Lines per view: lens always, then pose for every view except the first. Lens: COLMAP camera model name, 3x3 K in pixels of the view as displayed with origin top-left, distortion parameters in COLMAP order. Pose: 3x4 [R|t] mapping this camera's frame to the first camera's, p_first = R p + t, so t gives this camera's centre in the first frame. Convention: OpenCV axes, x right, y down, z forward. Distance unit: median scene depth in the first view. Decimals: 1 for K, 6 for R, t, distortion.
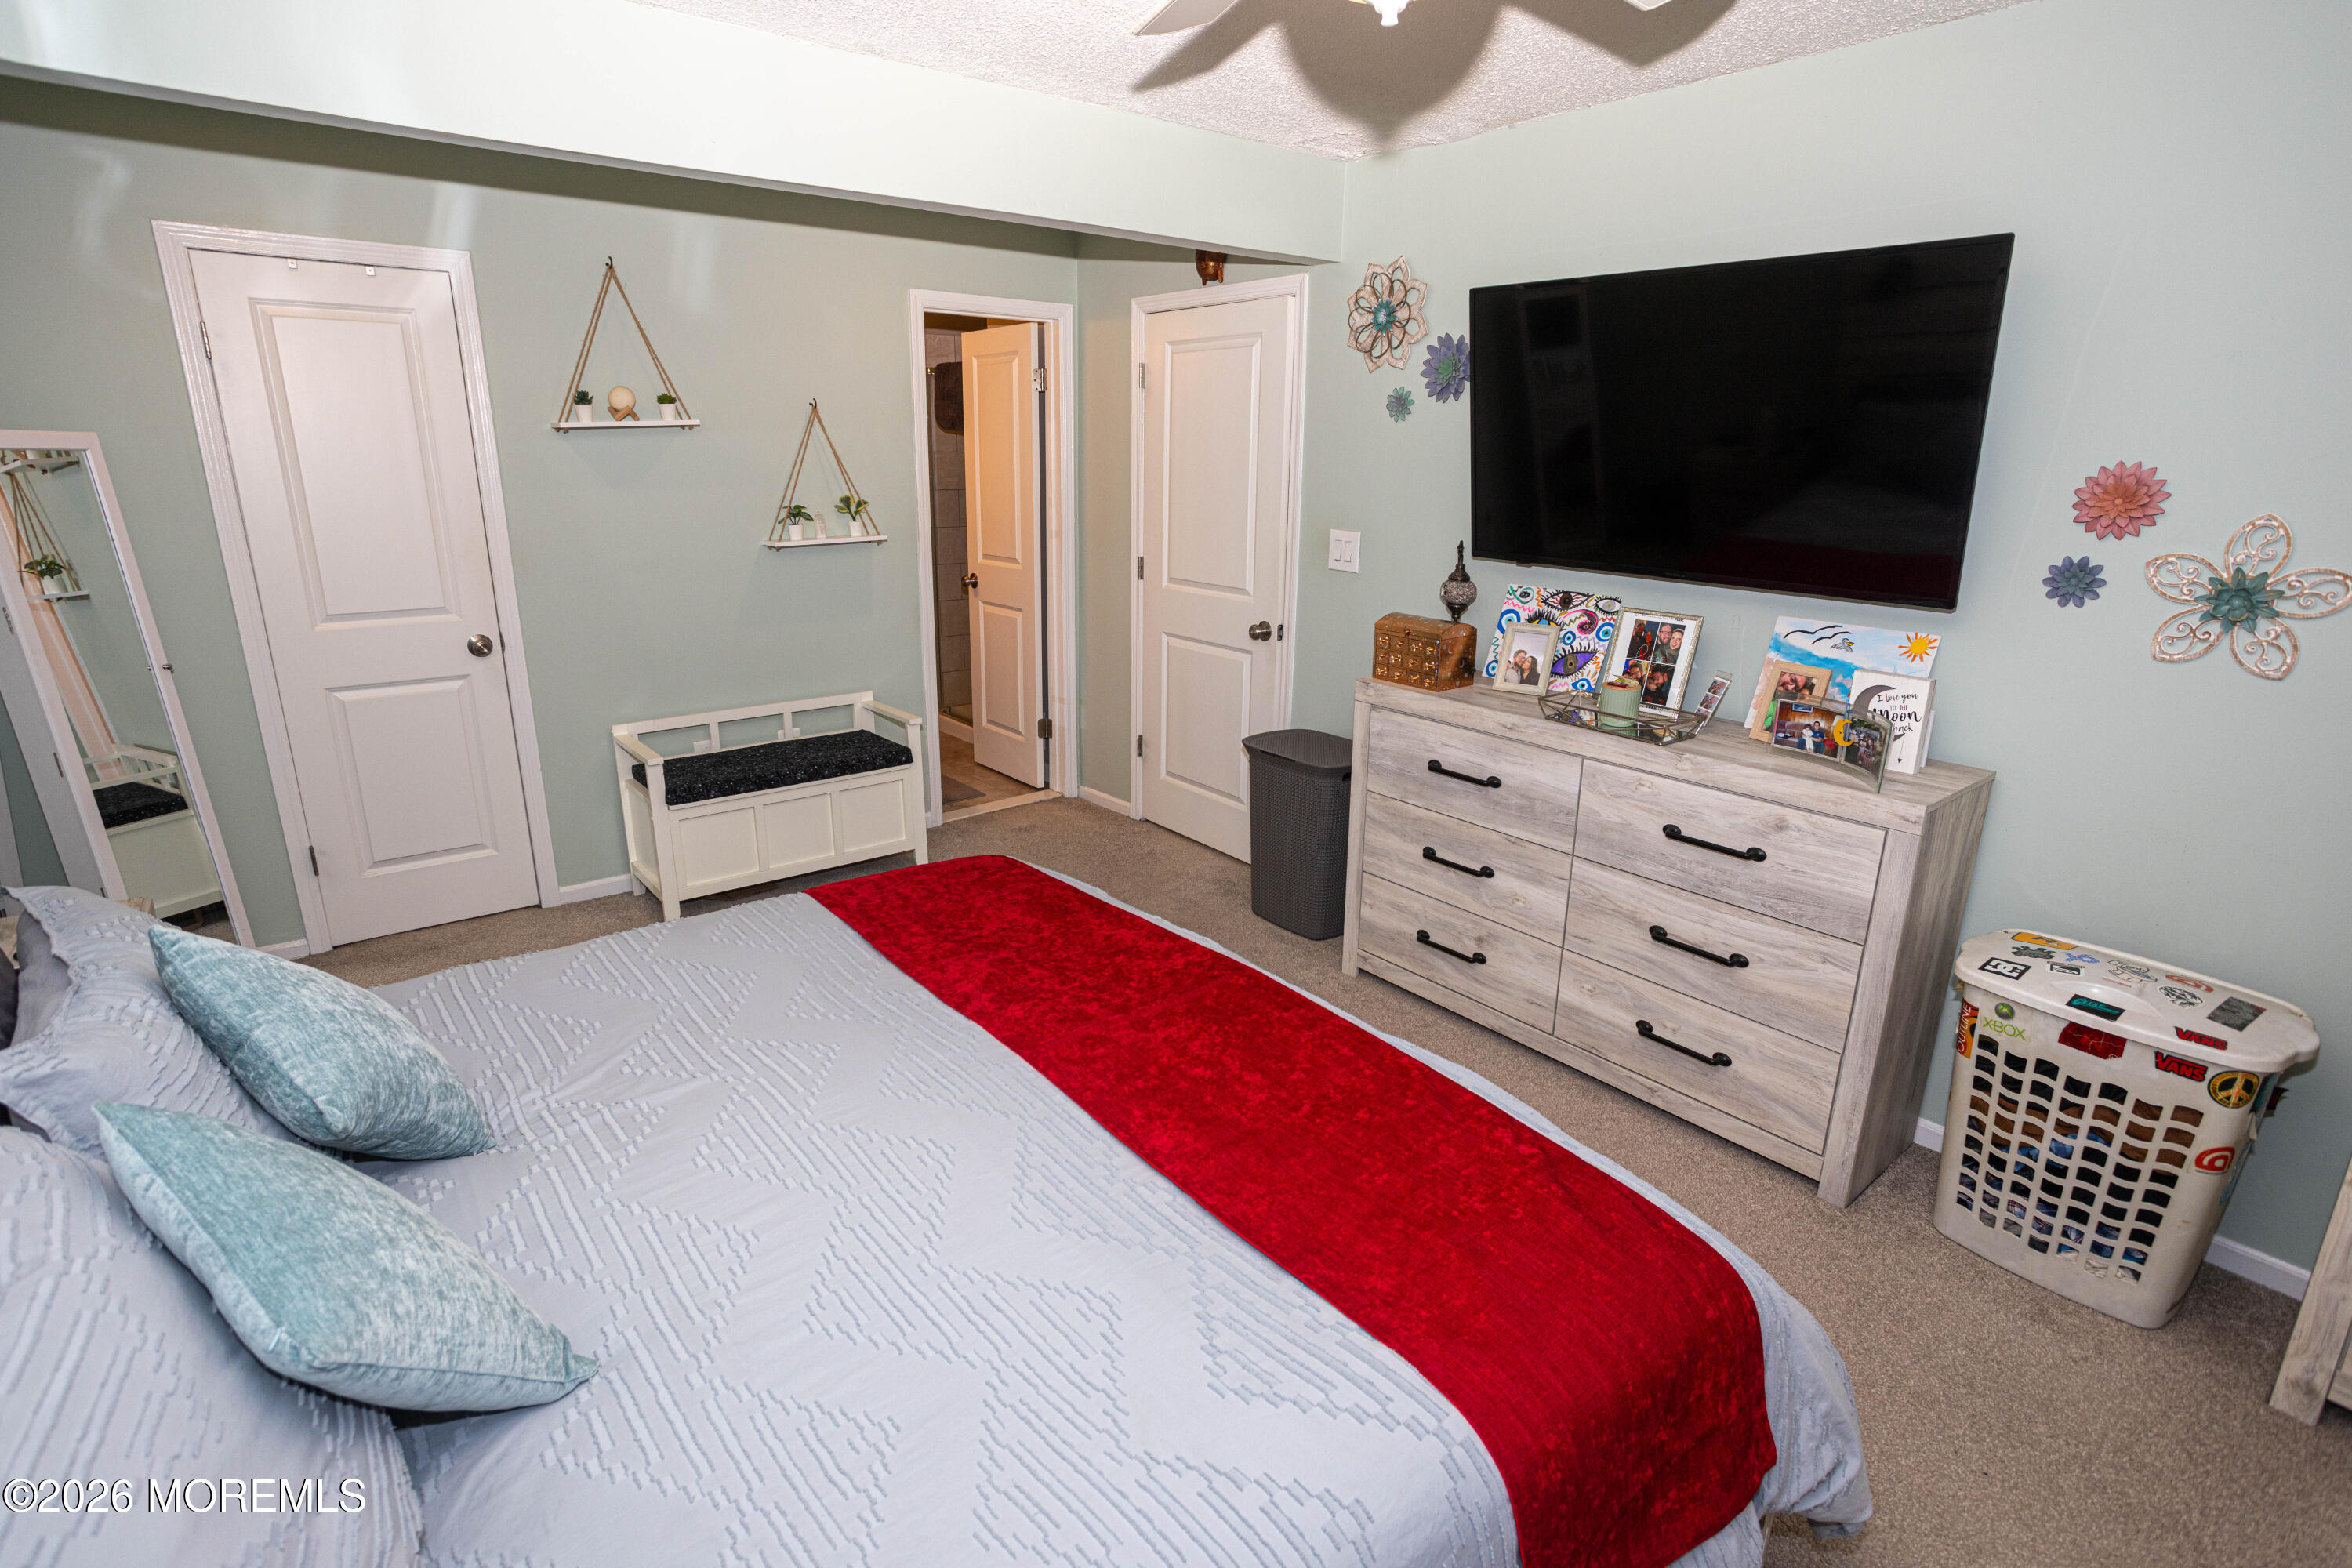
lens RADIAL K [[1158.6, 0, 1165.5], [0, 1158.6, 786.6], [0, 0, 1]] dist [-0.063834, 0.043850]
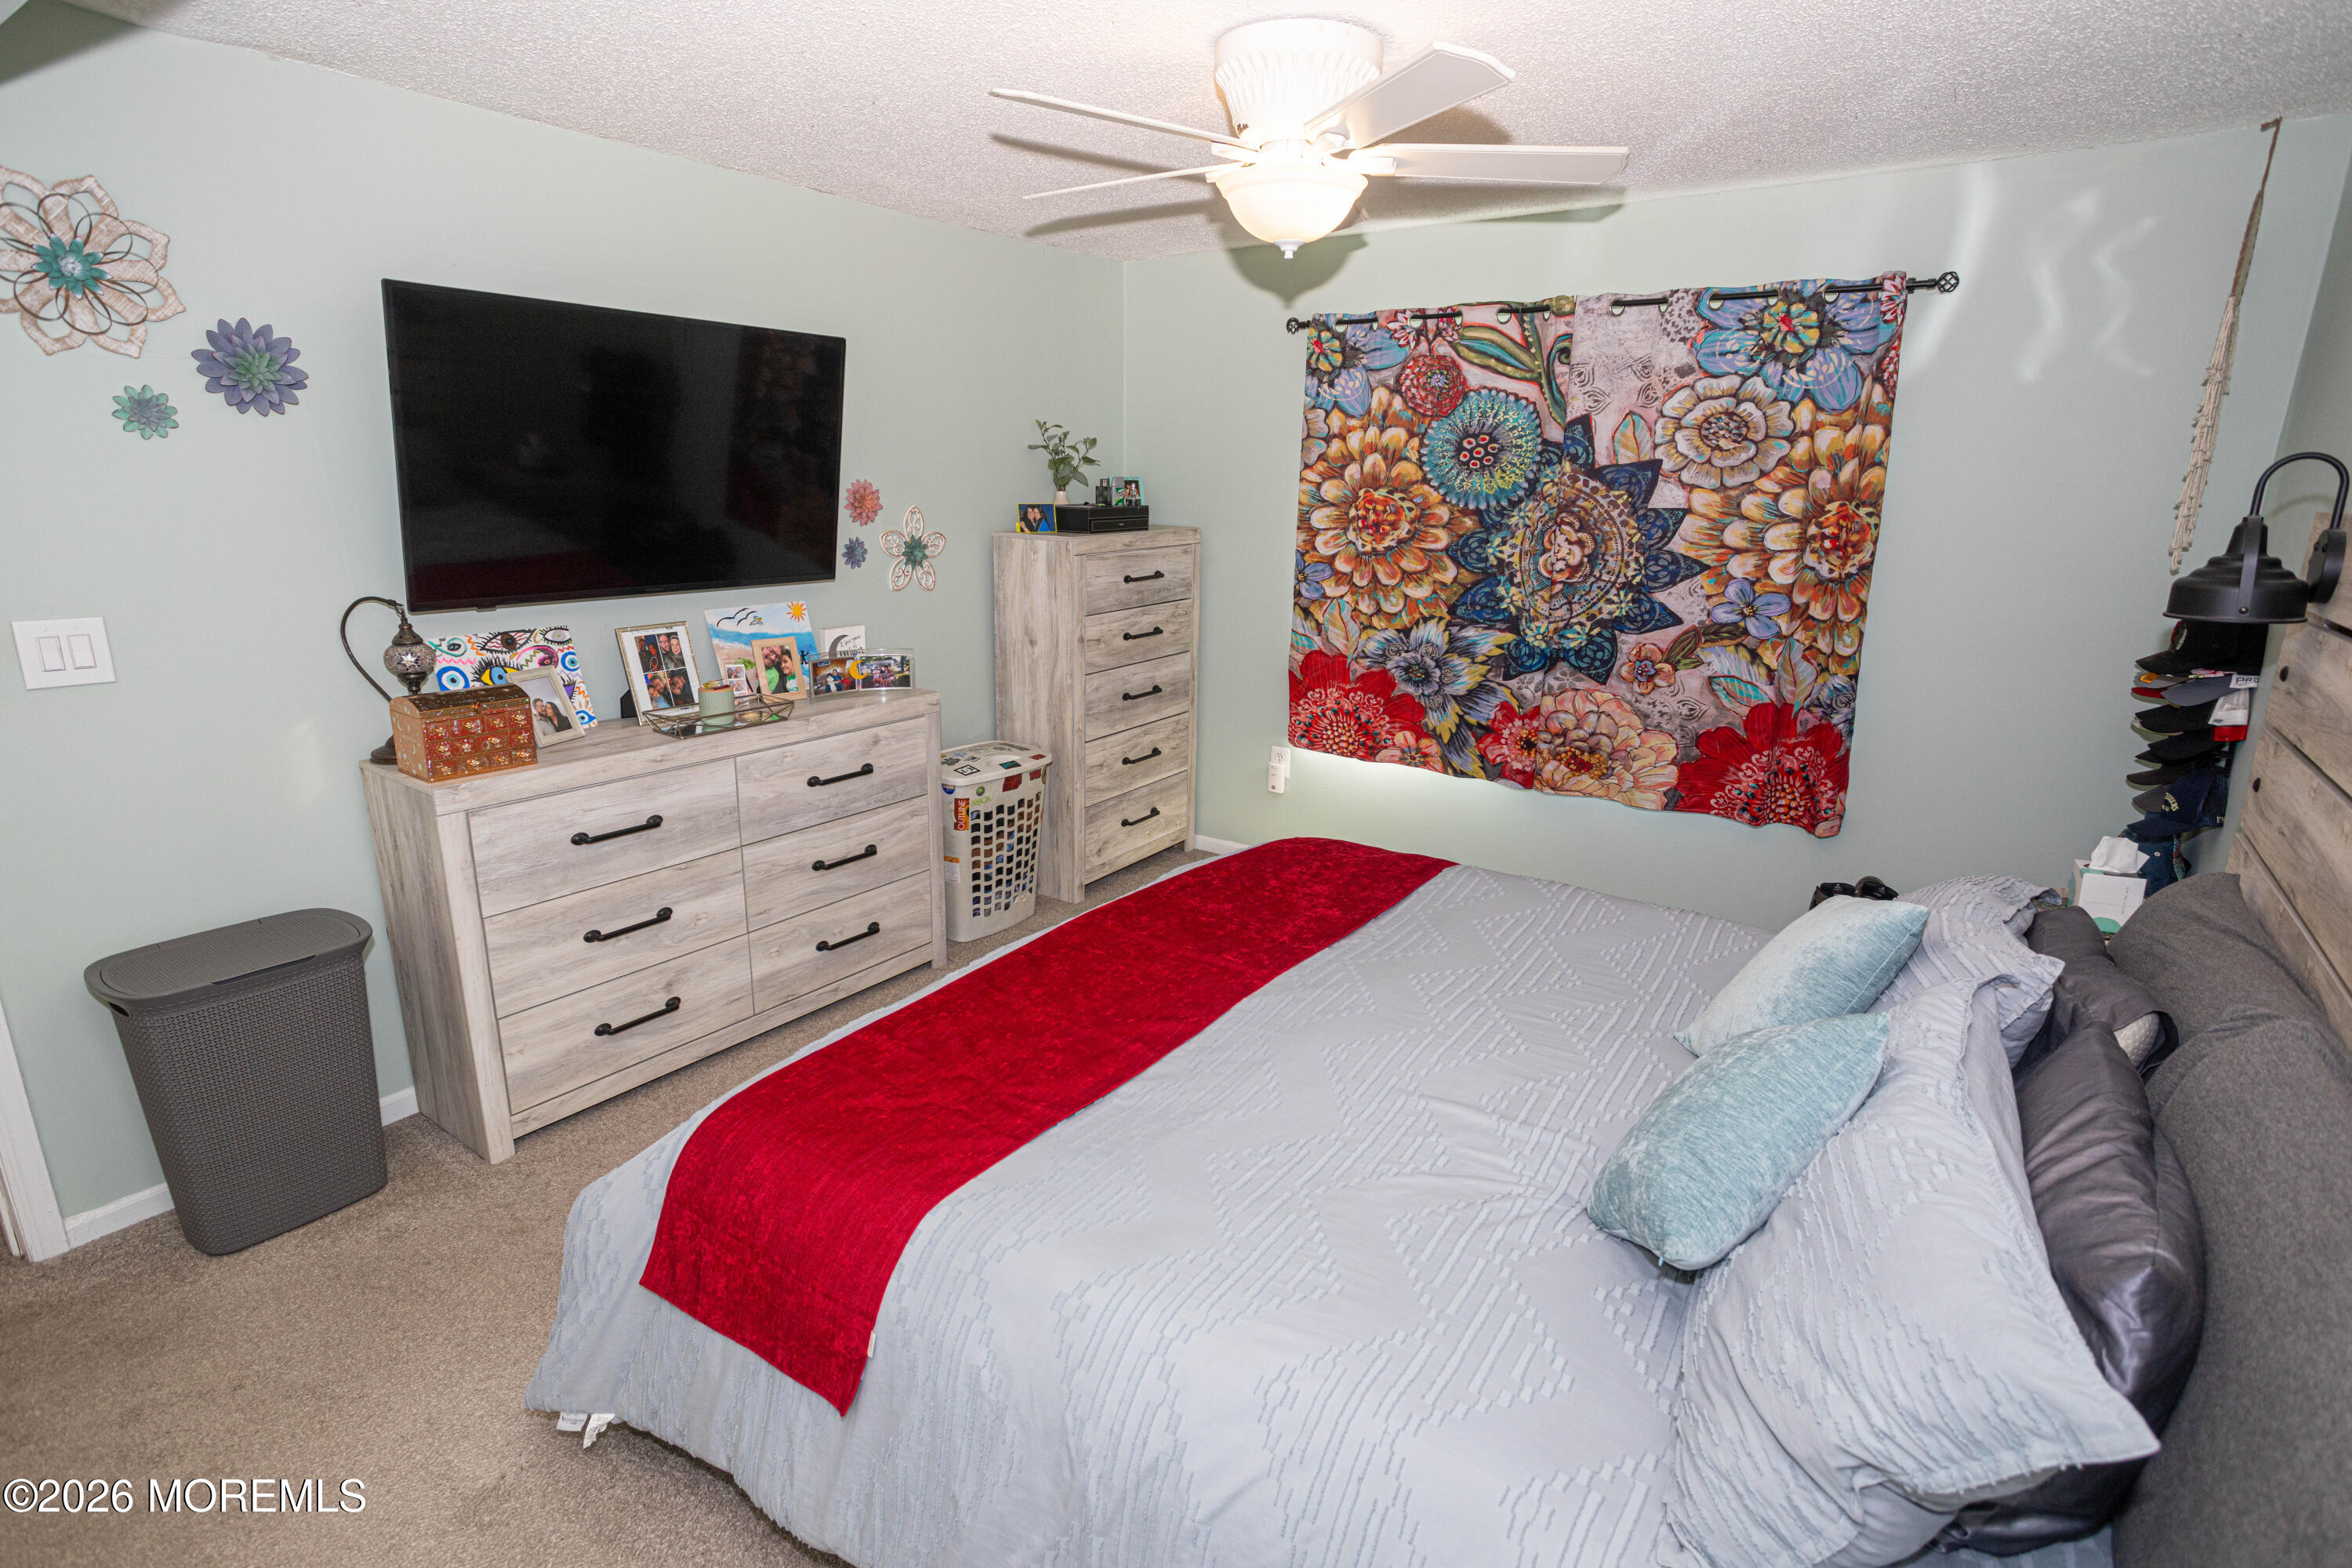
lens RADIAL K [[1158.6, 0, 1165.5], [0, 1158.6, 786.6], [0, 0, 1]] dist [-0.063834, 0.043850]
pose [[-0.275878, -0.262434, 0.924673, -0.791840], [0.260559, 0.905567, 0.334750, -0.265965], [-0.925203, 0.333282, -0.181447, 0.848155]]
